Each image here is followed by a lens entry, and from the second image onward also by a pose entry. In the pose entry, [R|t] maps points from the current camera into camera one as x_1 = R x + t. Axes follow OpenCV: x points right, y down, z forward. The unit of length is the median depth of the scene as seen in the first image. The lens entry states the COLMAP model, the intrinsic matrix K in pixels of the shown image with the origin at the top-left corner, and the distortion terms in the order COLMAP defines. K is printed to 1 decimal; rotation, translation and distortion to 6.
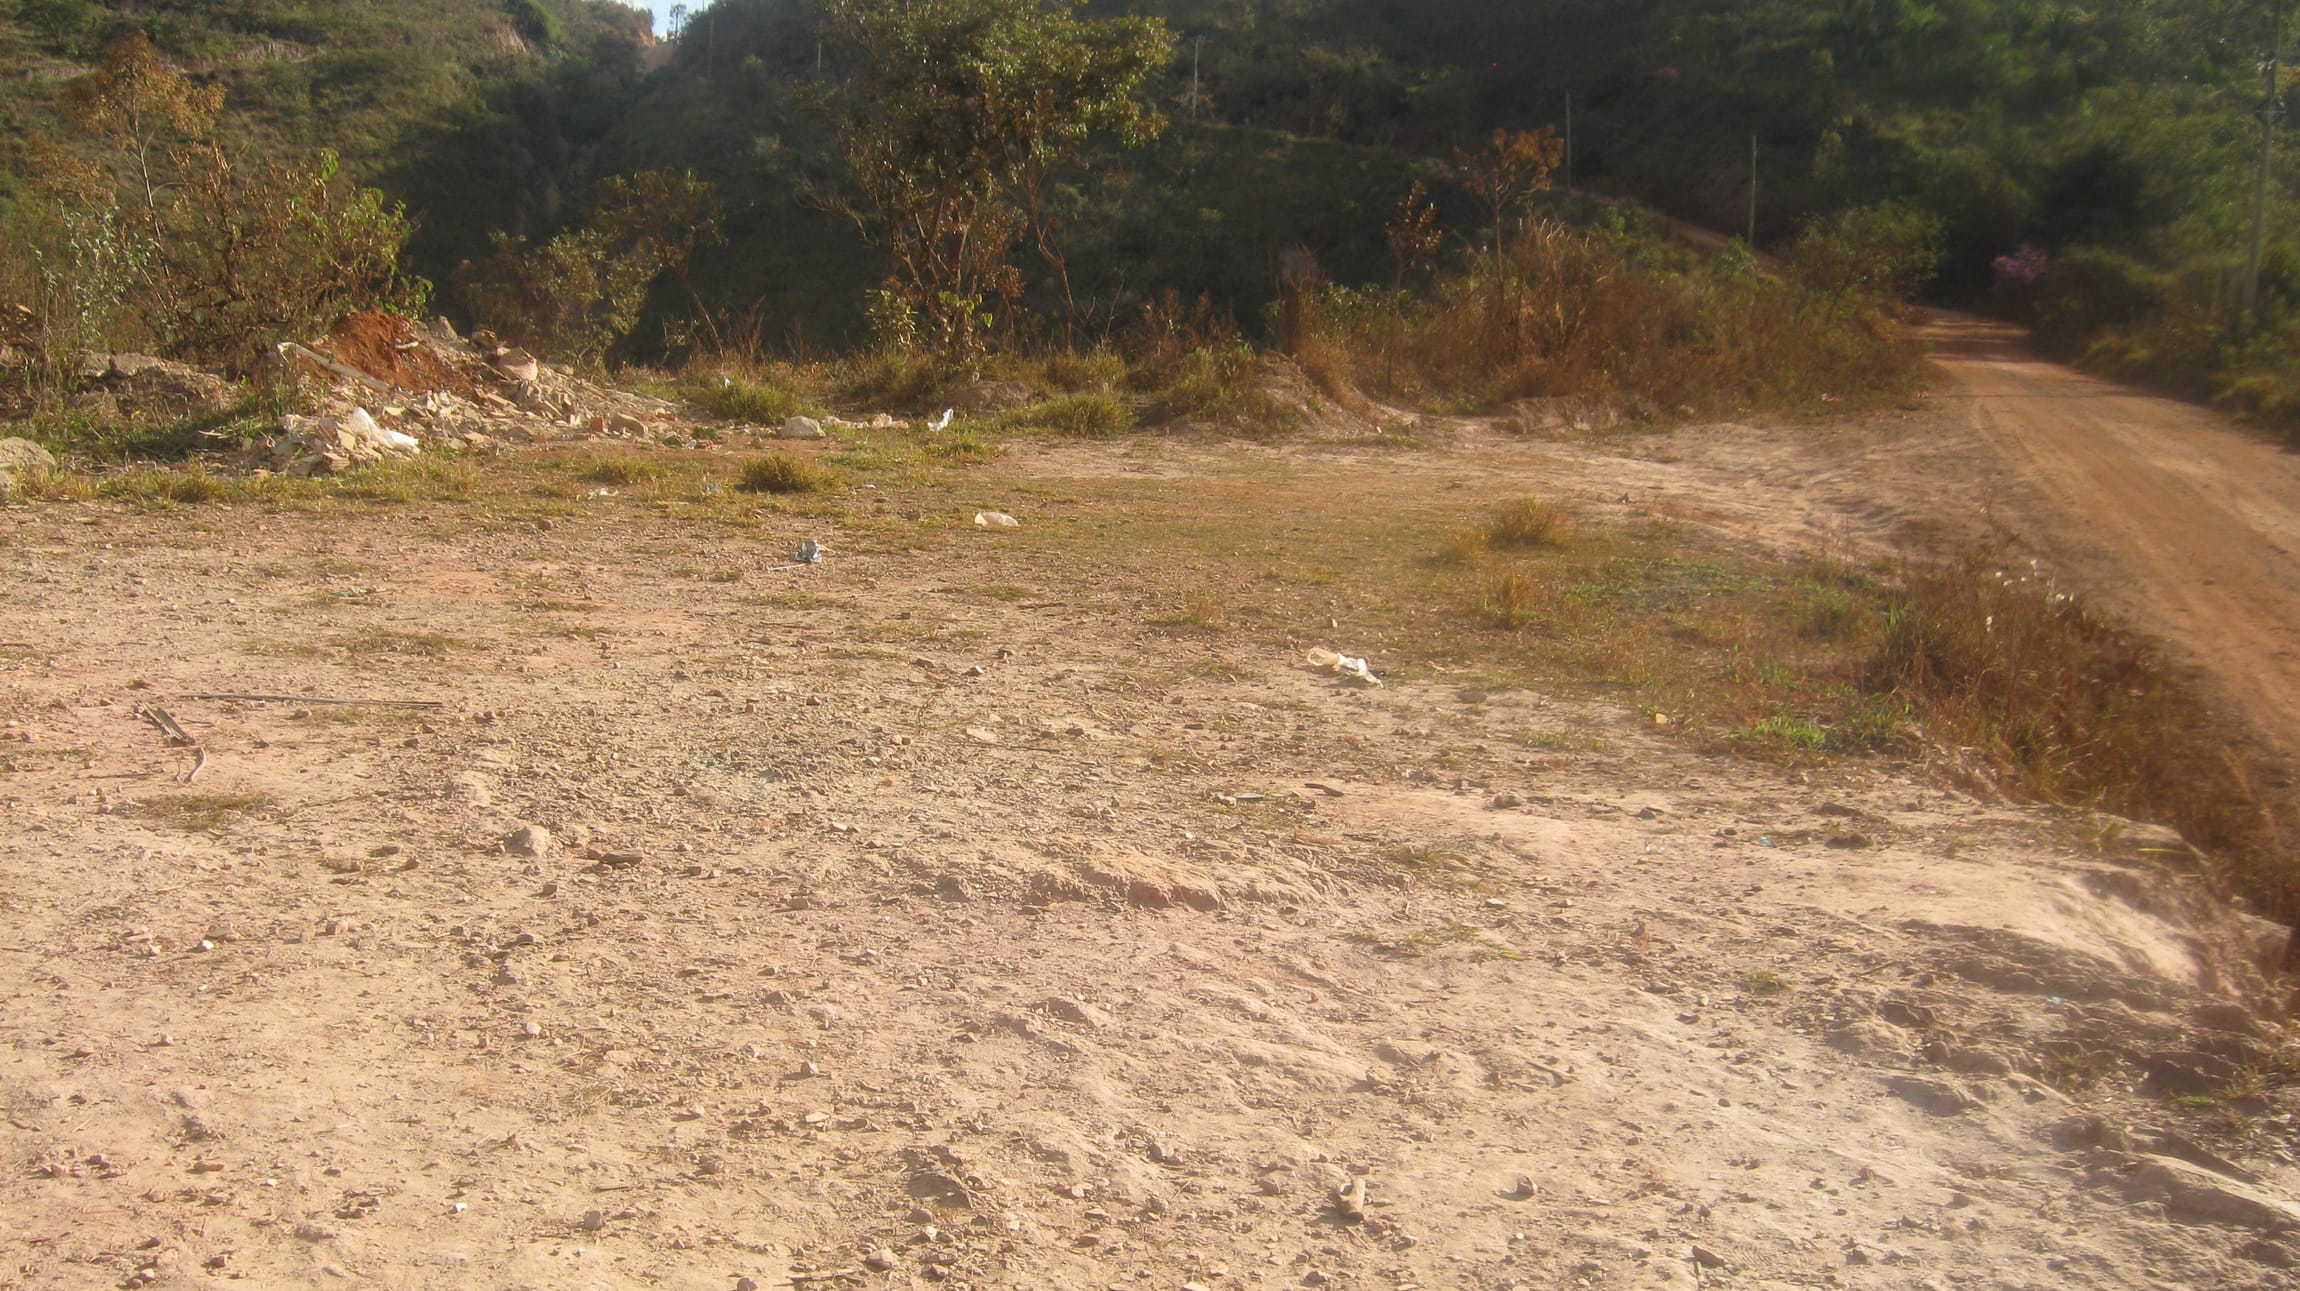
lens RADIAL K [[2542.3, 0, 1109.3], [0, 2542.3, 644.3], [0, 0, 1]] dist [-0.117176, 0.098498]
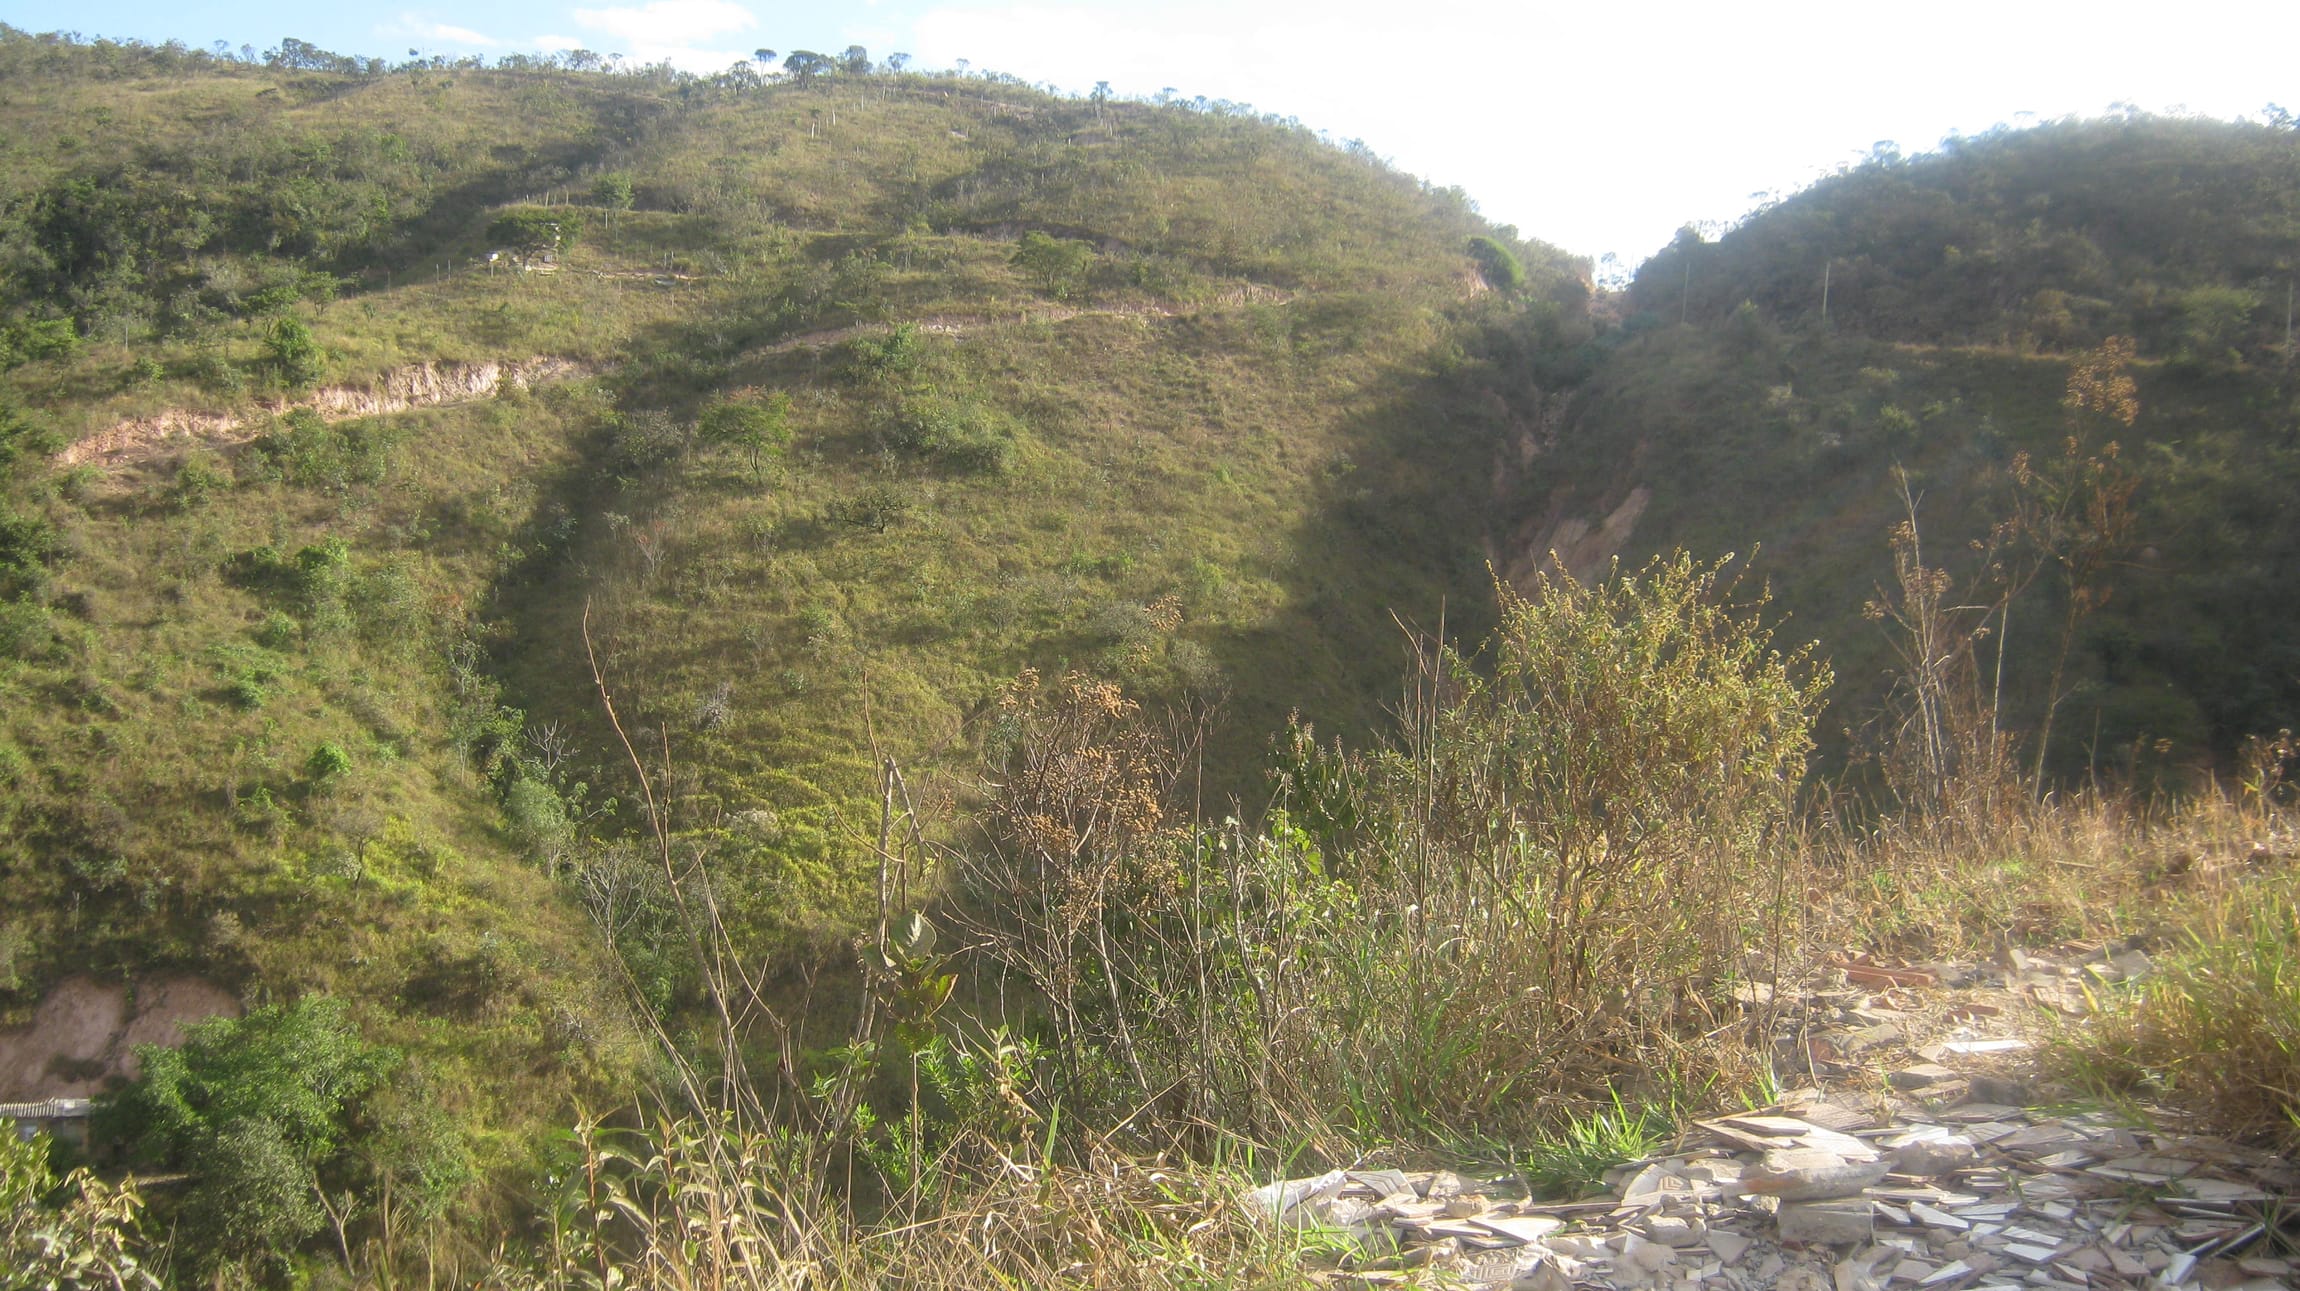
lens RADIAL K [[2542.3, 0, 1109.3], [0, 2542.3, 644.3], [0, 0, 1]] dist [-0.117176, 0.098498]
pose [[0.947130, 0.030462, -0.319400, -0.066072], [-0.061165, 0.994369, -0.086540, -0.010465], [0.314965, 0.101501, 0.943660, 0.053912]]
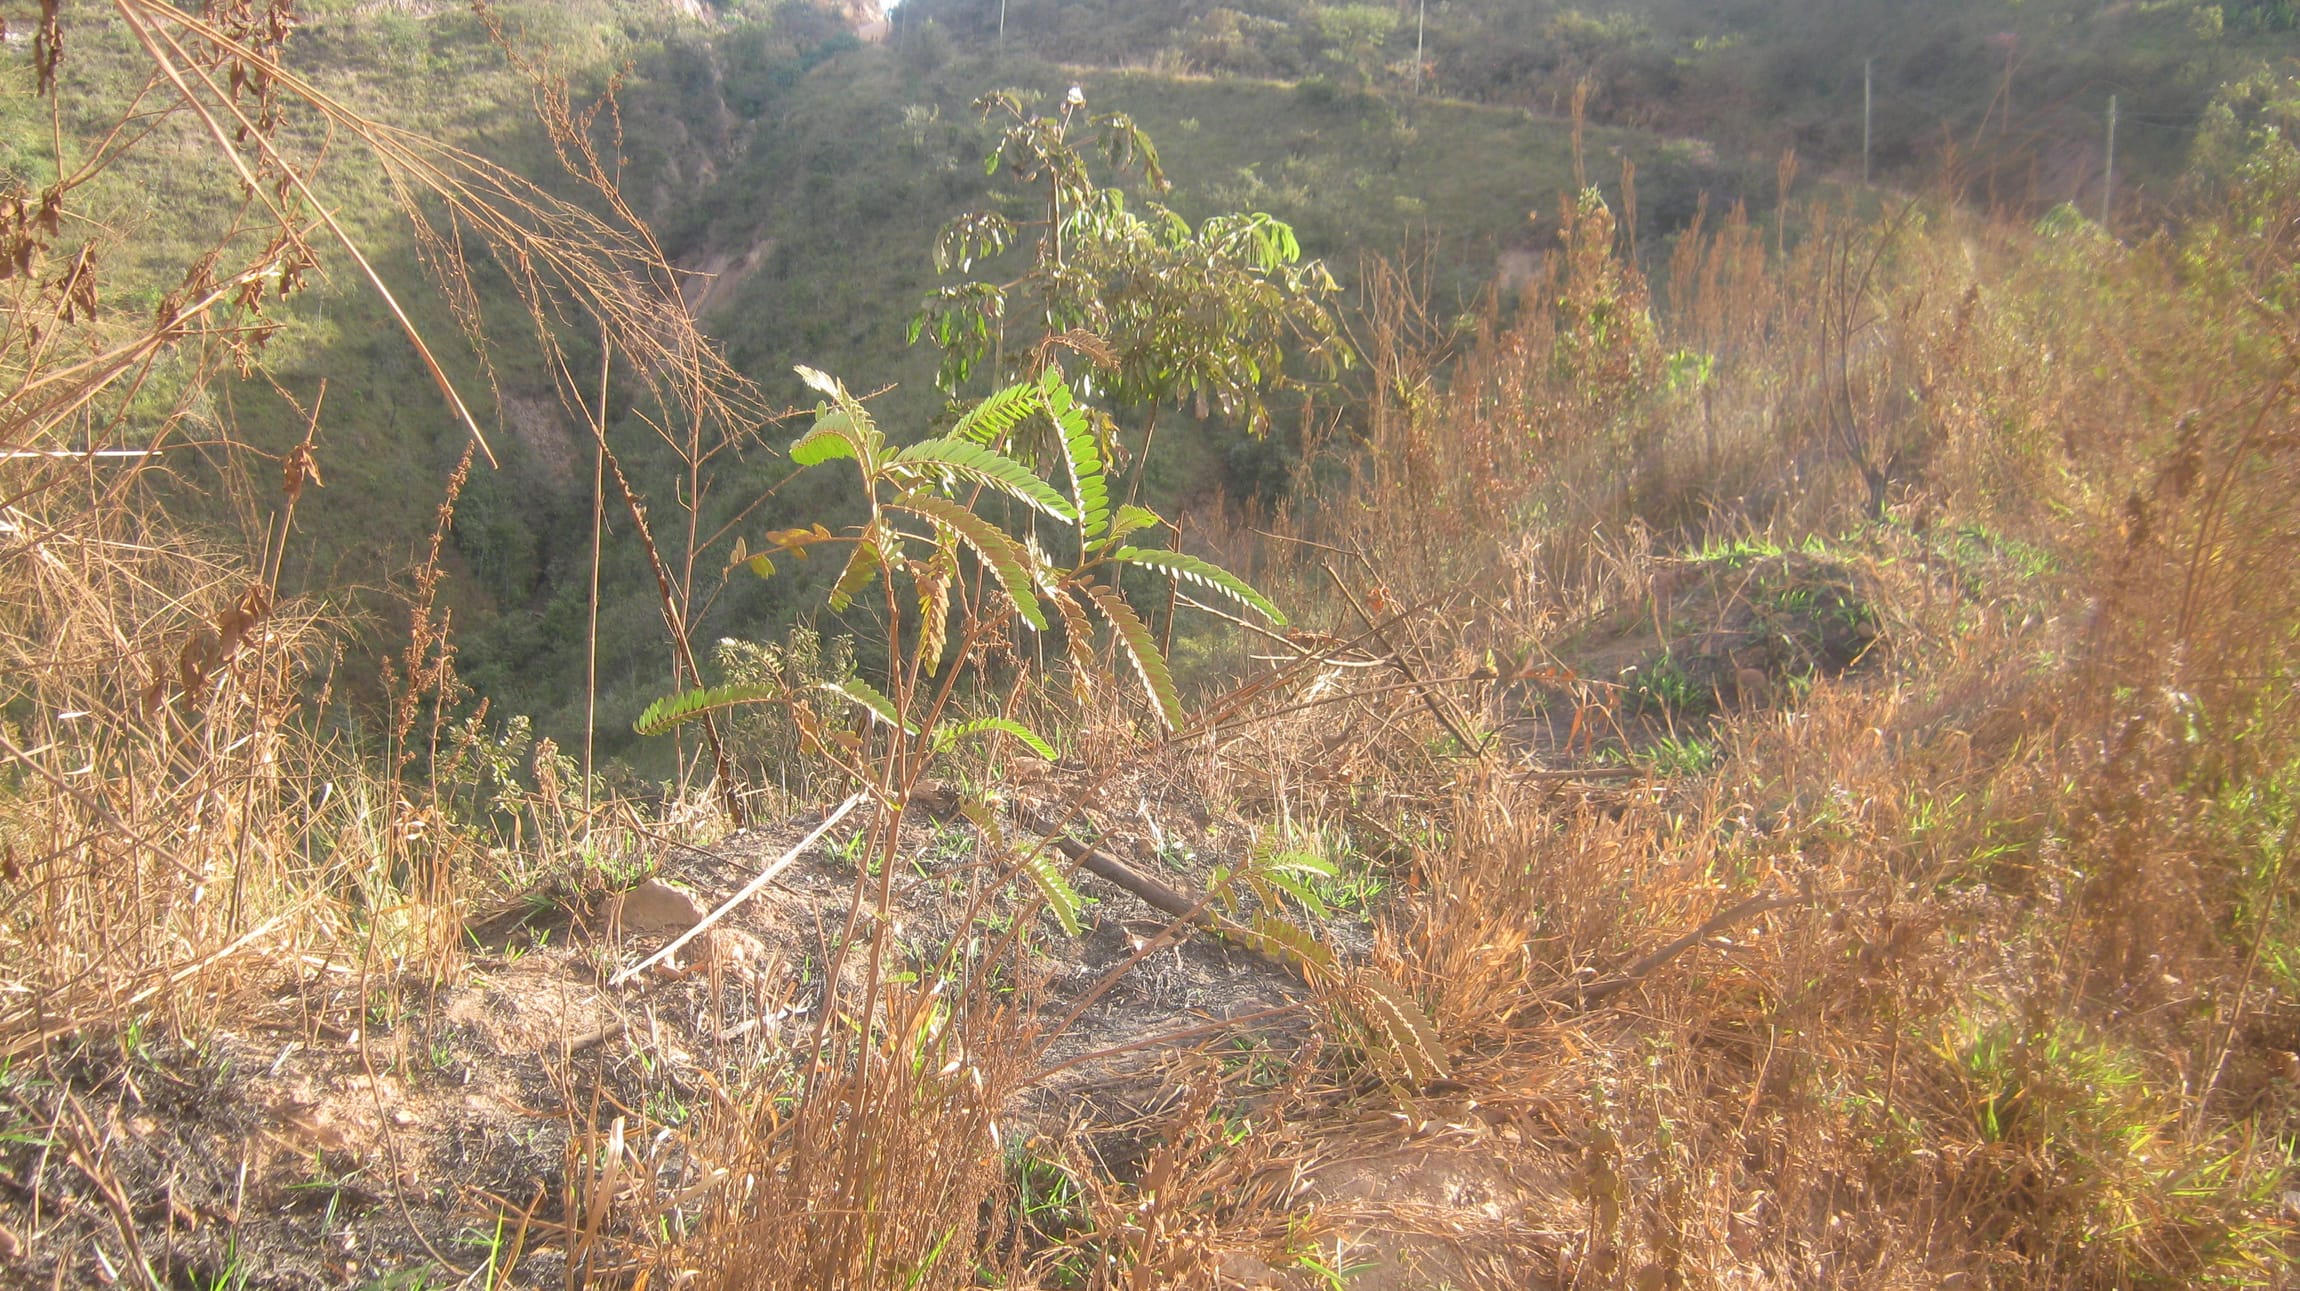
lens RADIAL K [[2542.3, 0, 1109.3], [0, 2542.3, 644.3], [0, 0, 1]] dist [-0.117176, 0.098498]
pose [[0.991660, 0.040958, -0.122202, 0.037204], [-0.041330, 0.999145, -0.000512, -0.019796], [0.122077, 0.005559, 0.992505, 0.147875]]
